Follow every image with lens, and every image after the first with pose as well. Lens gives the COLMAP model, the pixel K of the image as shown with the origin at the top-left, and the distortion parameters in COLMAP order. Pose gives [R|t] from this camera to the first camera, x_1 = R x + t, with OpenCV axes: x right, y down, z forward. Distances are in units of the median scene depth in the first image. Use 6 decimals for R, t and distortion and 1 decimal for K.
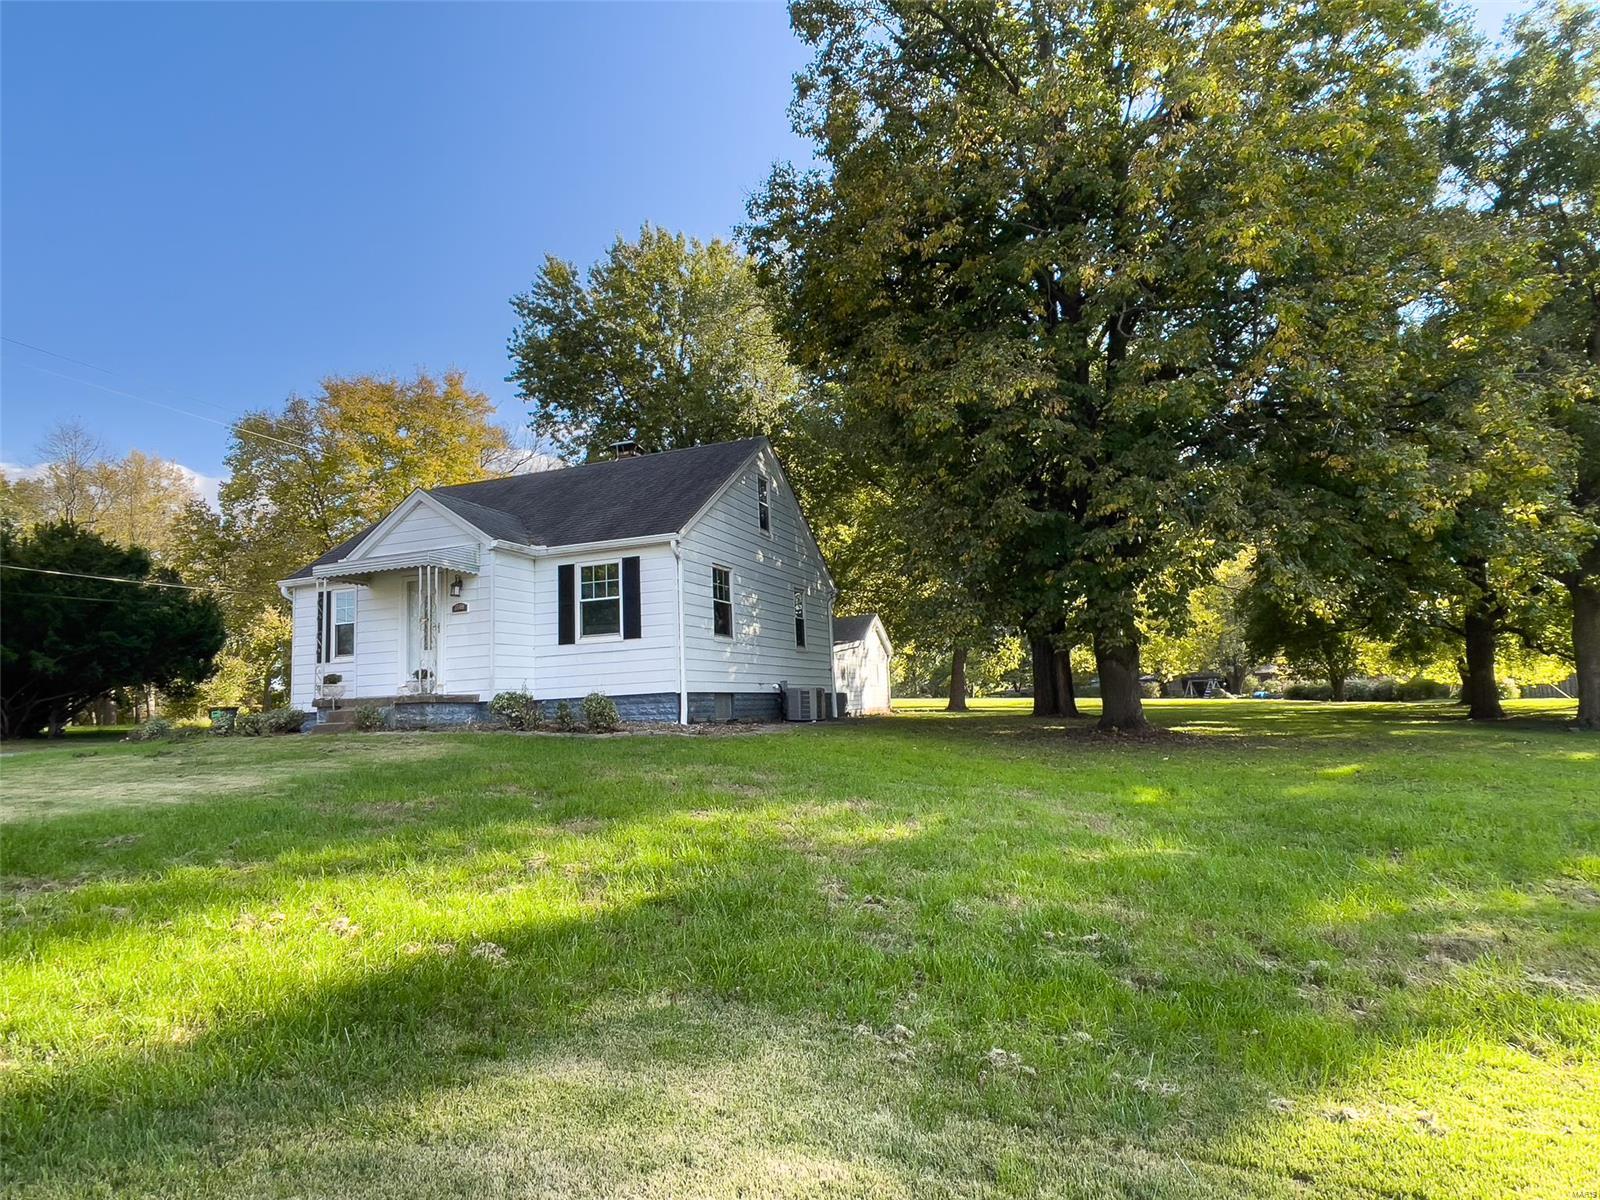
lens RADIAL K [[986.3, 0, 776.9], [0, 986.3, 603.4], [0, 0, 1]] dist [-0.002621, -0.001459]
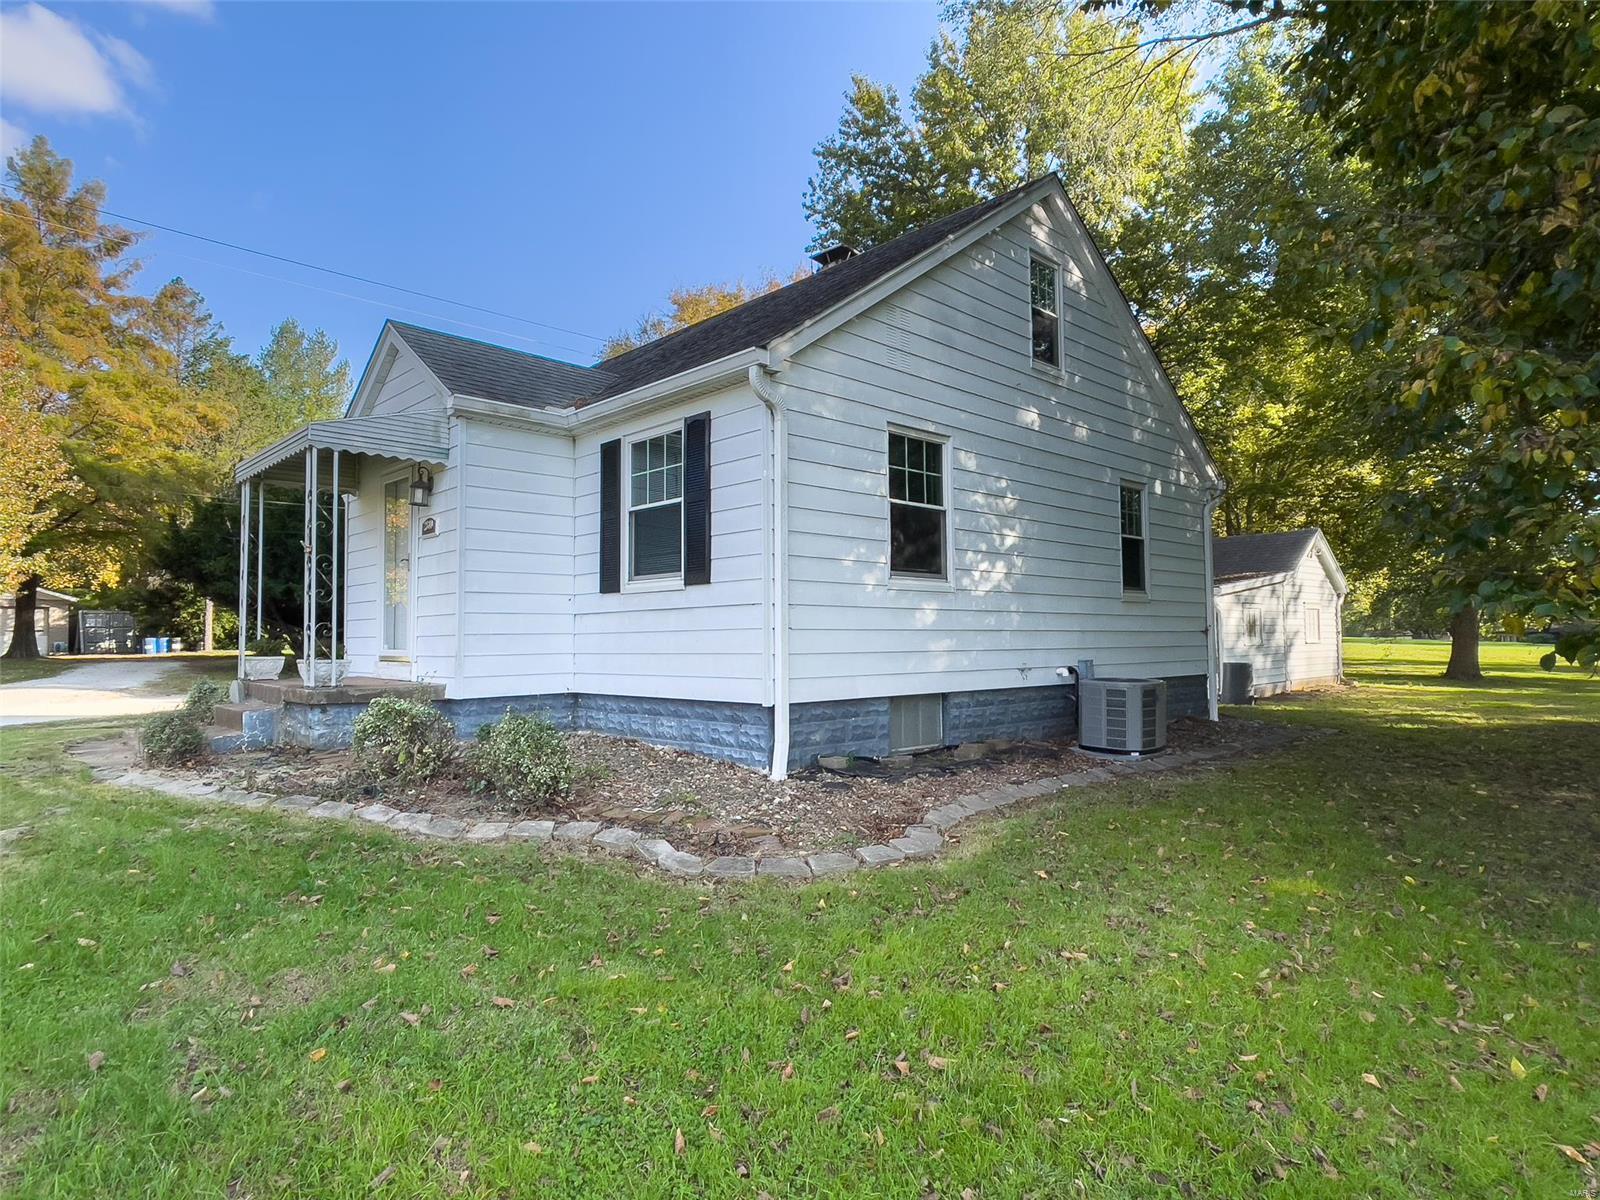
lens RADIAL K [[904.2, 0, 800.0], [0, 904.2, 600.0], [0, 0, 1]] dist [0.002508, -0.000613]
pose [[0.905331, 0.016451, -0.424388, 0.080934], [0.017983, 0.996869, 0.077005, 0.009406], [0.424326, -0.077347, 0.902200, 0.580647]]
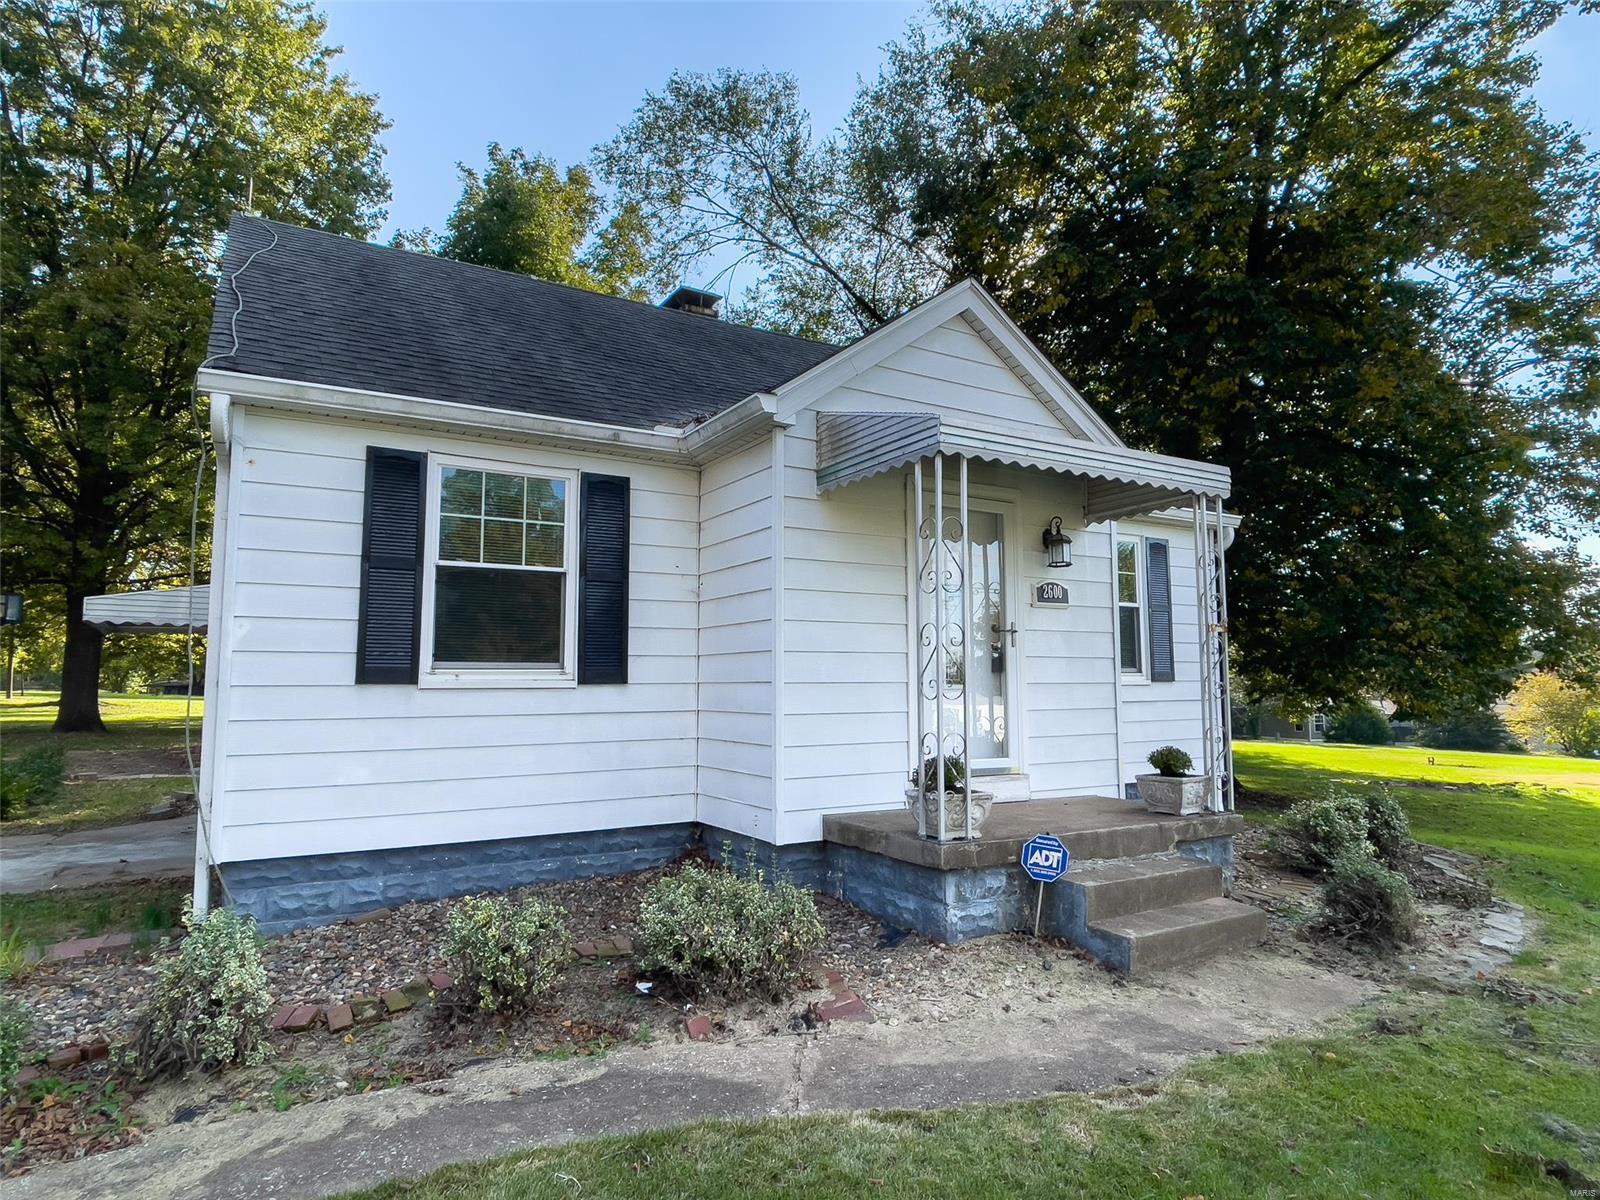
lens RADIAL K [[986.3, 0, 776.9], [0, 986.3, 603.4], [0, 0, 1]] dist [-0.002621, -0.001459]
pose [[0.600407, 0.115116, 0.791366, -0.383946], [-0.106325, 0.992291, -0.063675, 0.019746], [-0.792595, -0.045911, 0.608018, 0.661607]]
